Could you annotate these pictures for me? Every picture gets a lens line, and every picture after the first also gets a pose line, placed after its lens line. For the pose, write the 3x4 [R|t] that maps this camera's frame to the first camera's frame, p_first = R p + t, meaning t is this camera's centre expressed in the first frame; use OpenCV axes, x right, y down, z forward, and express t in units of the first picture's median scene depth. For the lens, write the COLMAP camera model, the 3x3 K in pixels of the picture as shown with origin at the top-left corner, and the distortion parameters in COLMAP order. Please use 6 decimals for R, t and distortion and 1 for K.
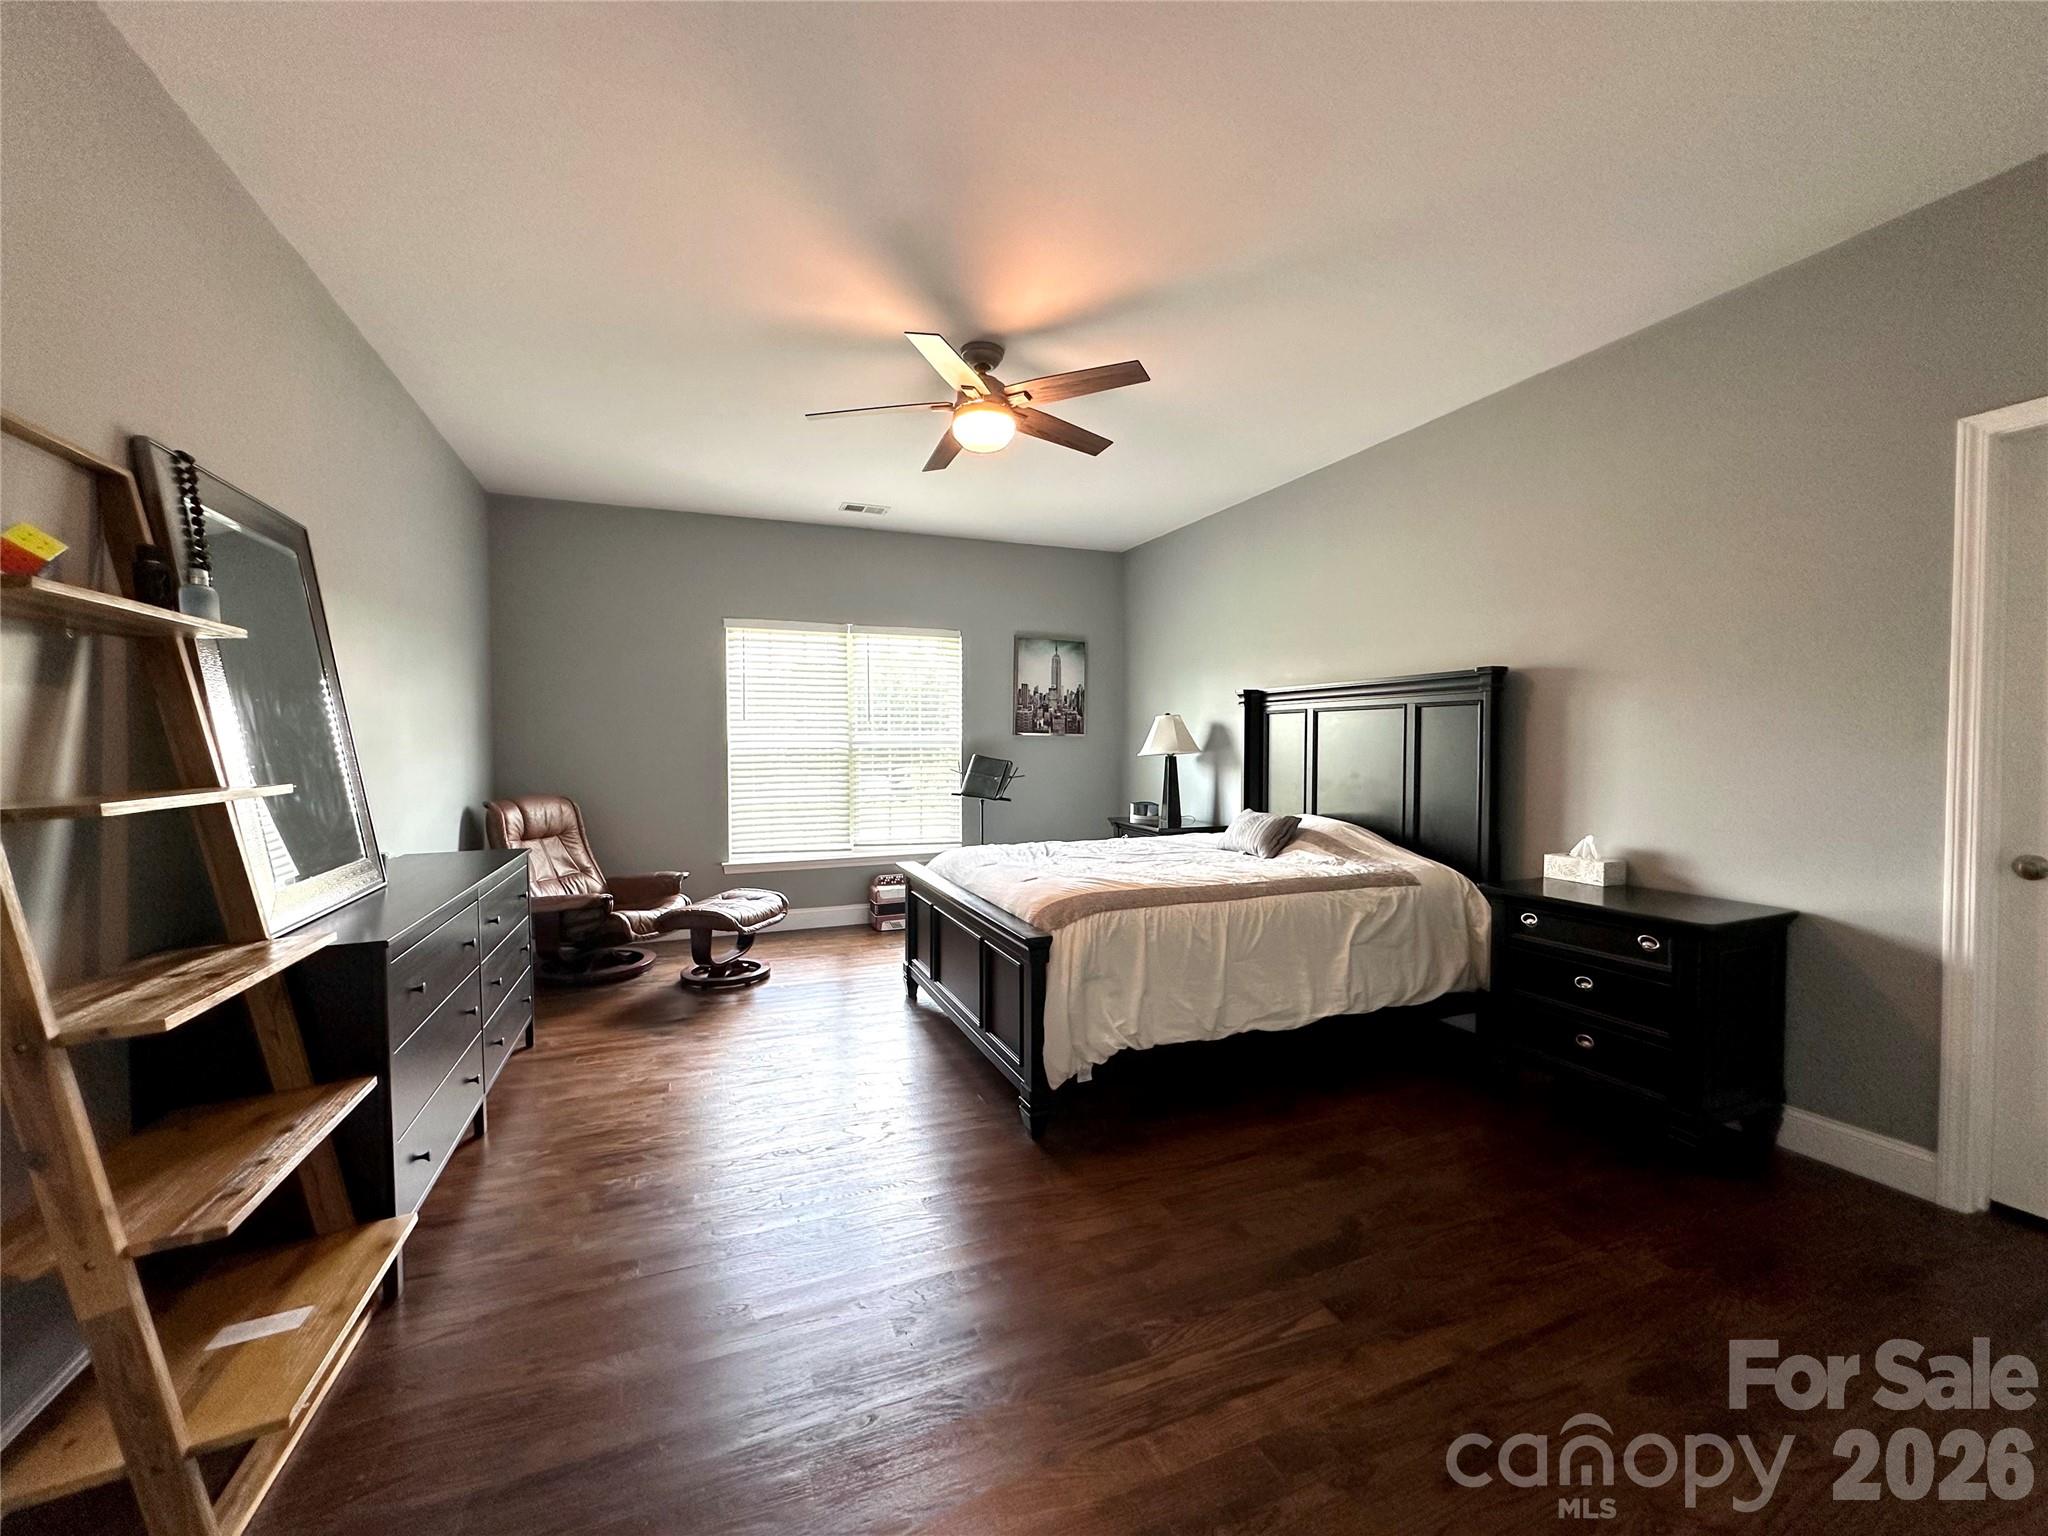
lens RADIAL K [[815.6, 0, 1024.0], [0, 815.6, 768.0], [0, 0, 1]] dist [-0.001260, -0.000277]
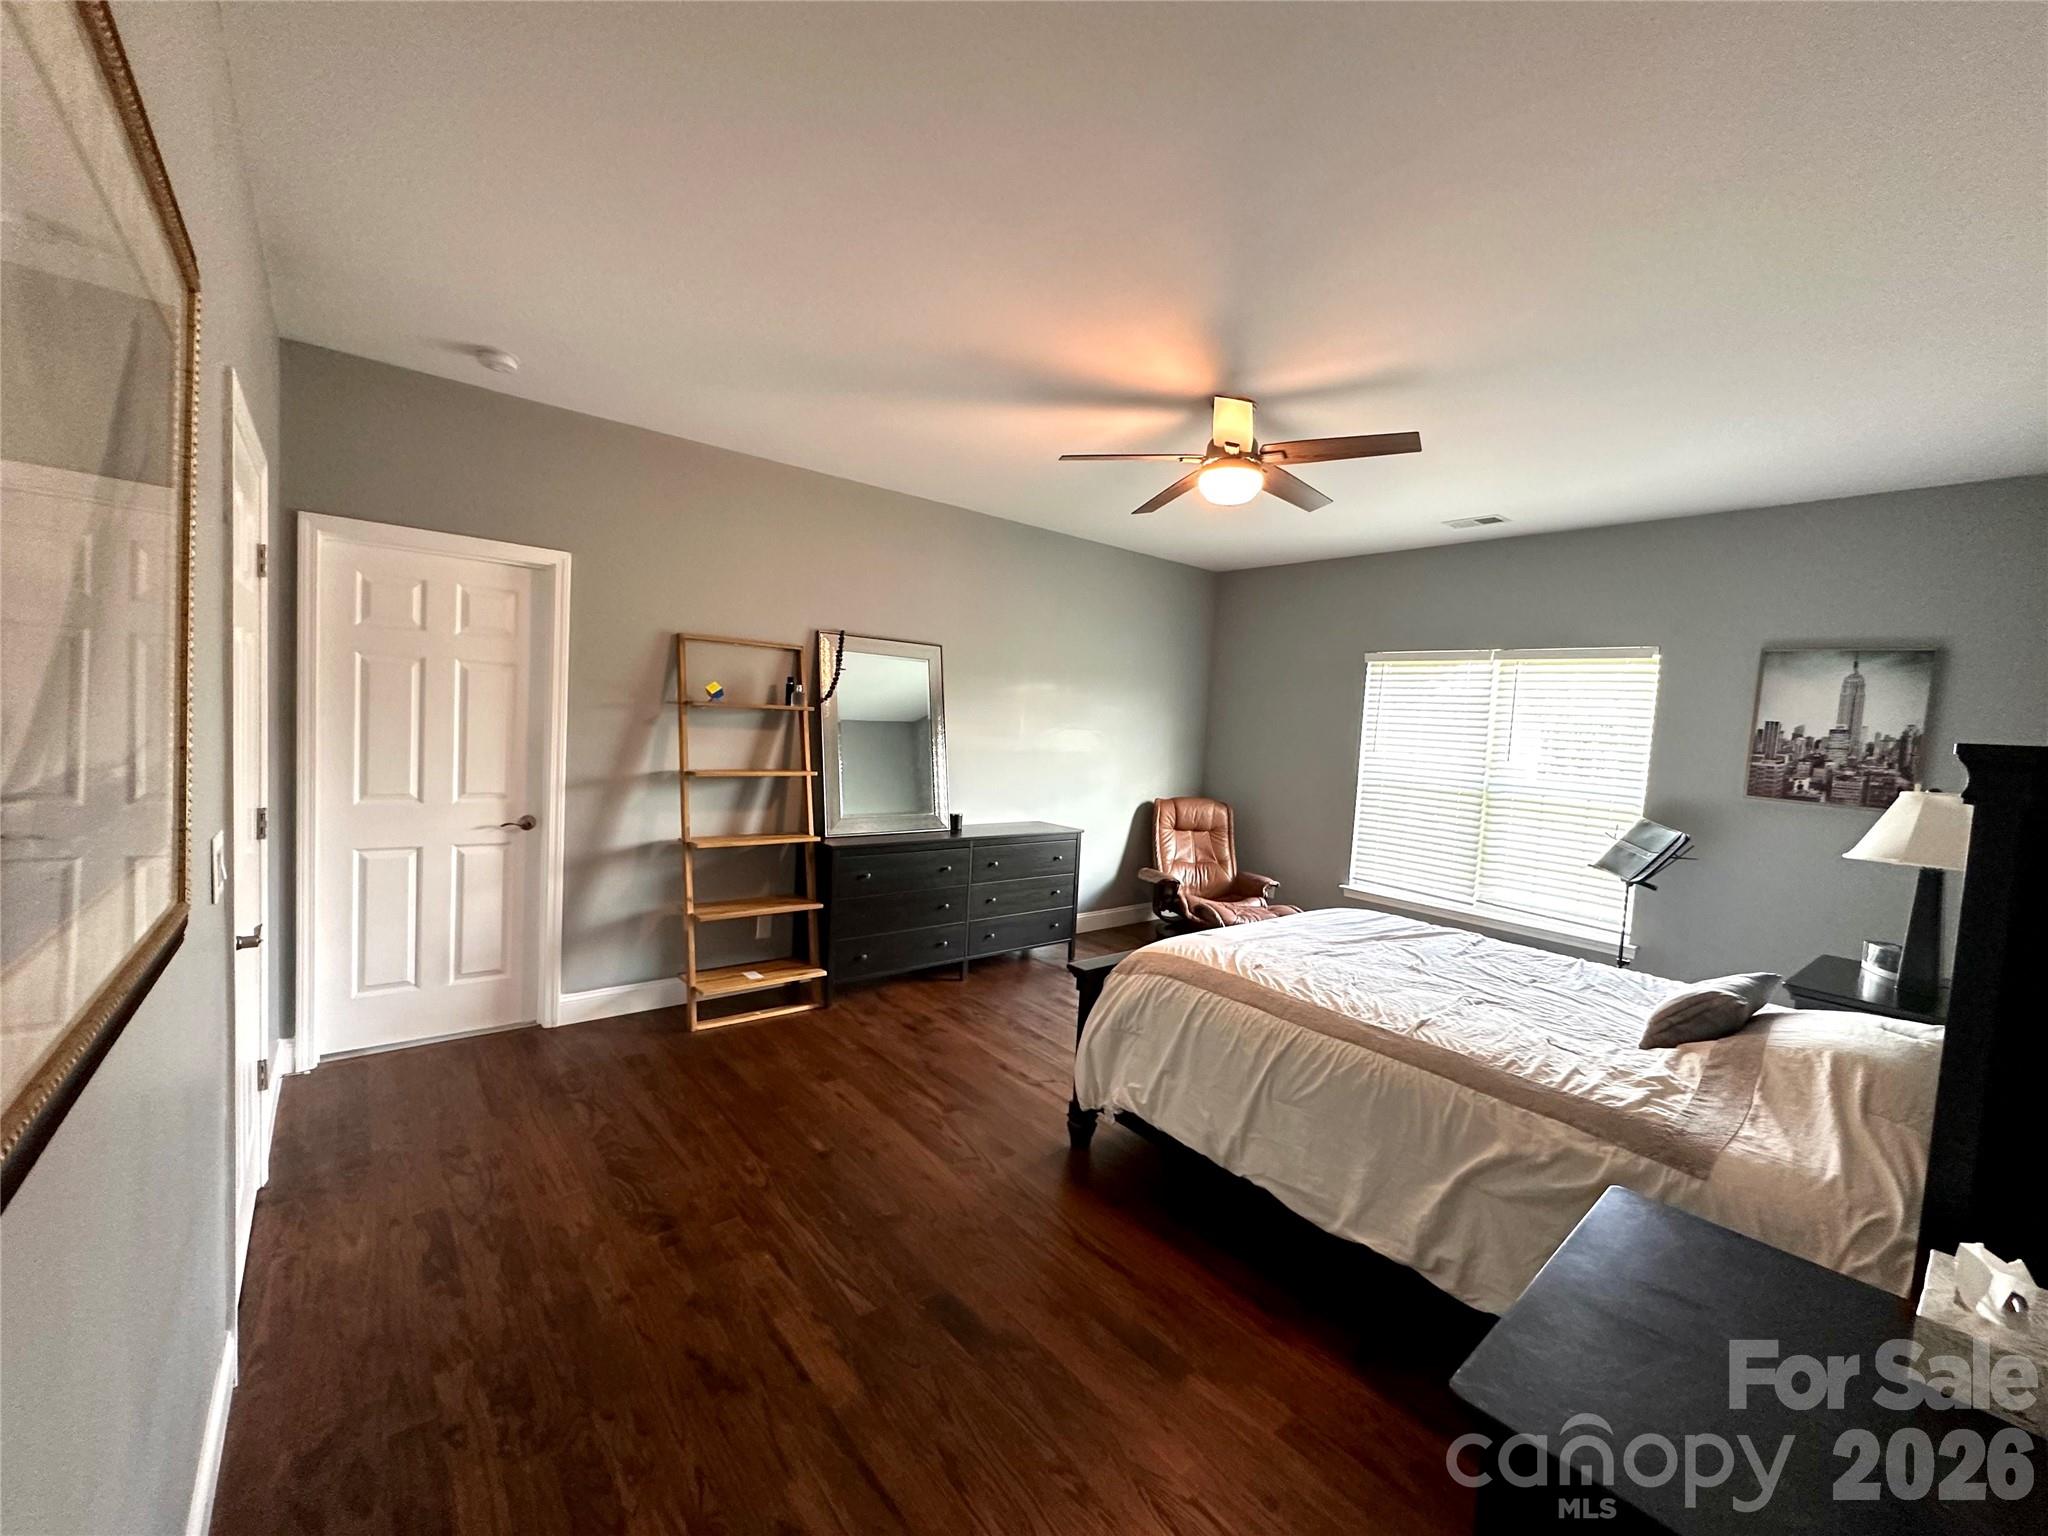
lens RADIAL K [[815.6, 0, 1024.0], [0, 815.6, 768.0], [0, 0, 1]] dist [-0.001260, -0.000277]
pose [[0.299474, 0.080782, -0.950678, 0.456705], [-0.088356, 0.994476, 0.056670, -0.052942], [0.950004, 0.067027, 0.304958, 0.252451]]
